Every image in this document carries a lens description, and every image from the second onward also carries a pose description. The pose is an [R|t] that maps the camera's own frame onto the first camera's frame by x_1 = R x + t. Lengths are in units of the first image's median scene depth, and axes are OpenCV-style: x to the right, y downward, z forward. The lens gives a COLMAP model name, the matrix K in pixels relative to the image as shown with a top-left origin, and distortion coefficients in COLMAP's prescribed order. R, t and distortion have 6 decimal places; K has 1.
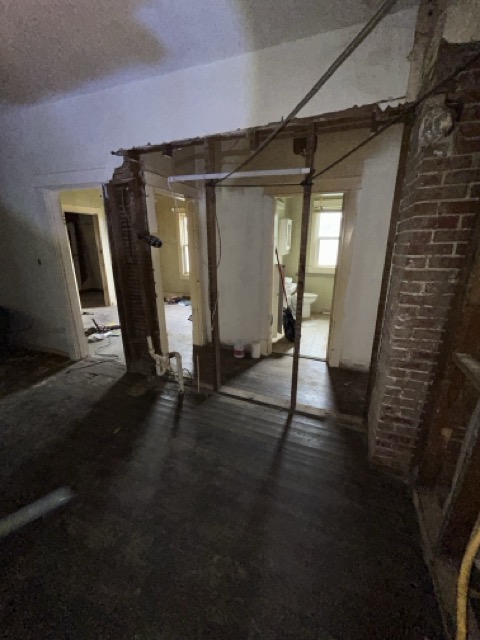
lens RADIAL K [[260.6, 0, 240.9], [0, 260.6, 318.8], [0, 0, 1]] dist [-0.001272, 0.000494]
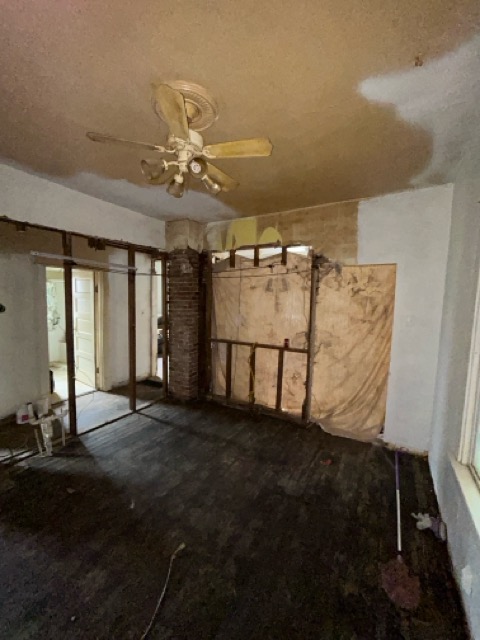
lens RADIAL K [[260.6, 0, 240.7], [0, 260.6, 321.0], [0, 0, 1]] dist [-0.001272, 0.000494]
pose [[0.137080, -0.089579, 0.986501, -1.029930], [0.265570, 0.962767, 0.050522, -0.060090], [-0.954297, 0.255059, 0.155765, 0.039983]]
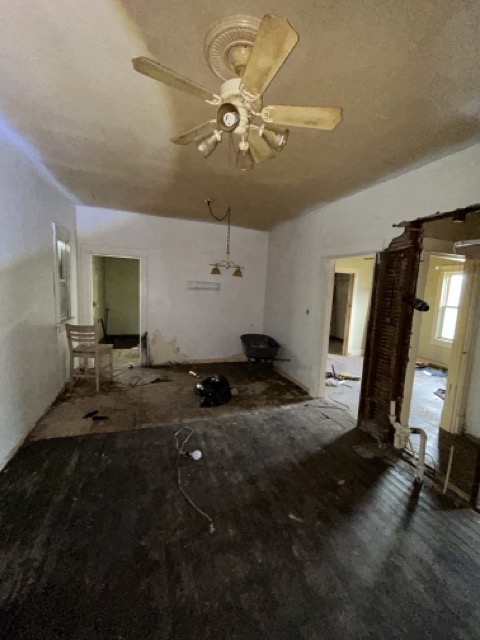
lens RADIAL K [[260.6, 0, 241.9], [0, 260.6, 319.1], [0, 0, 1]] dist [-0.001272, 0.000494]
pose [[0.663252, 0.123291, -0.738171, -0.050249], [-0.262778, 0.961902, -0.075449, -0.002710], [0.700746, 0.244017, 0.670381, -0.080774]]
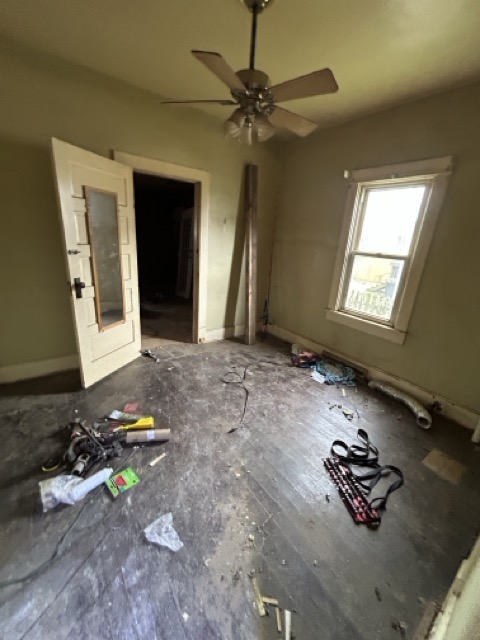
lens RADIAL K [[260.6, 0, 242.4], [0, 260.6, 318.5], [0, 0, 1]] dist [-0.001272, 0.000494]
pose [[0.850275, 0.215961, -0.479993, -0.322513], [-0.222490, 0.973938, 0.044075, -0.342033], [0.477002, 0.069318, 0.876164, 1.201450]]
